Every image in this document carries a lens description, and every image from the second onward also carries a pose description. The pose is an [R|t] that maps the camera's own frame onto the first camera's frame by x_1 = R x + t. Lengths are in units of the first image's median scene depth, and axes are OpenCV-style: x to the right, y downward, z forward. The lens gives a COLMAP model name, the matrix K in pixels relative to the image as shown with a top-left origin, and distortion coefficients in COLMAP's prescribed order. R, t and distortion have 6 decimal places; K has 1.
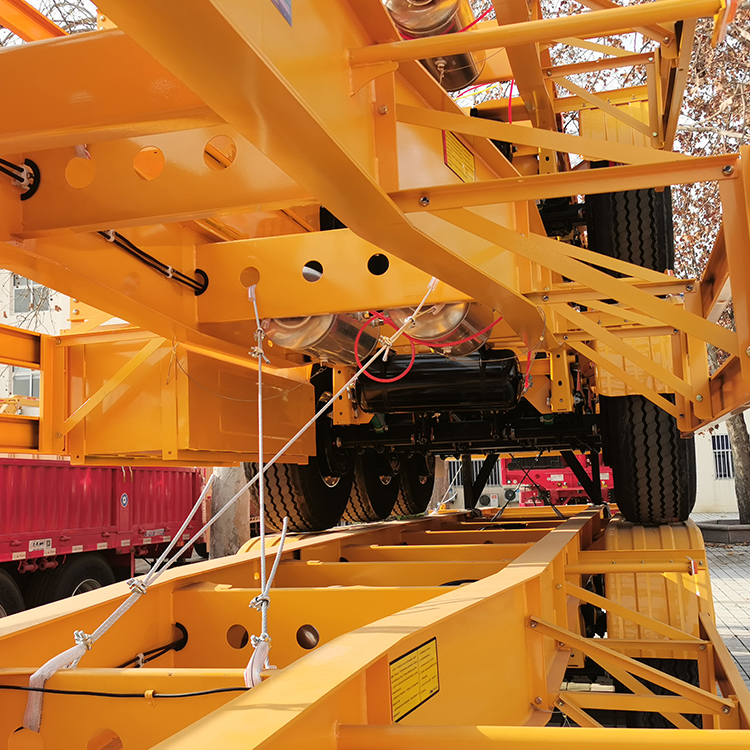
lens RADIAL K [[943.5, 0, 375.0], [0, 943.5, 375.0], [0, 0, 1]] dist [-0.004199, -0.014504]
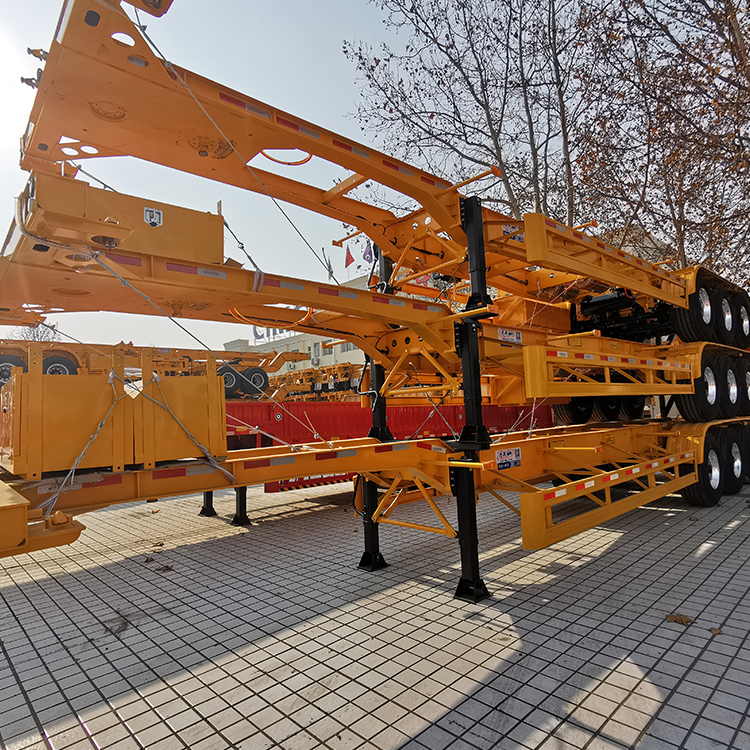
lens RADIAL K [[496.7, 0, 373.0], [0, 496.7, 370.1], [0, 0, 1]] dist [-0.023043, 0.021286]
pose [[0.849194, -0.043783, -0.526263, 0.372218], [0.074766, 0.996487, 0.037741, 0.154352], [0.522762, -0.071396, 0.849484, -1.236412]]
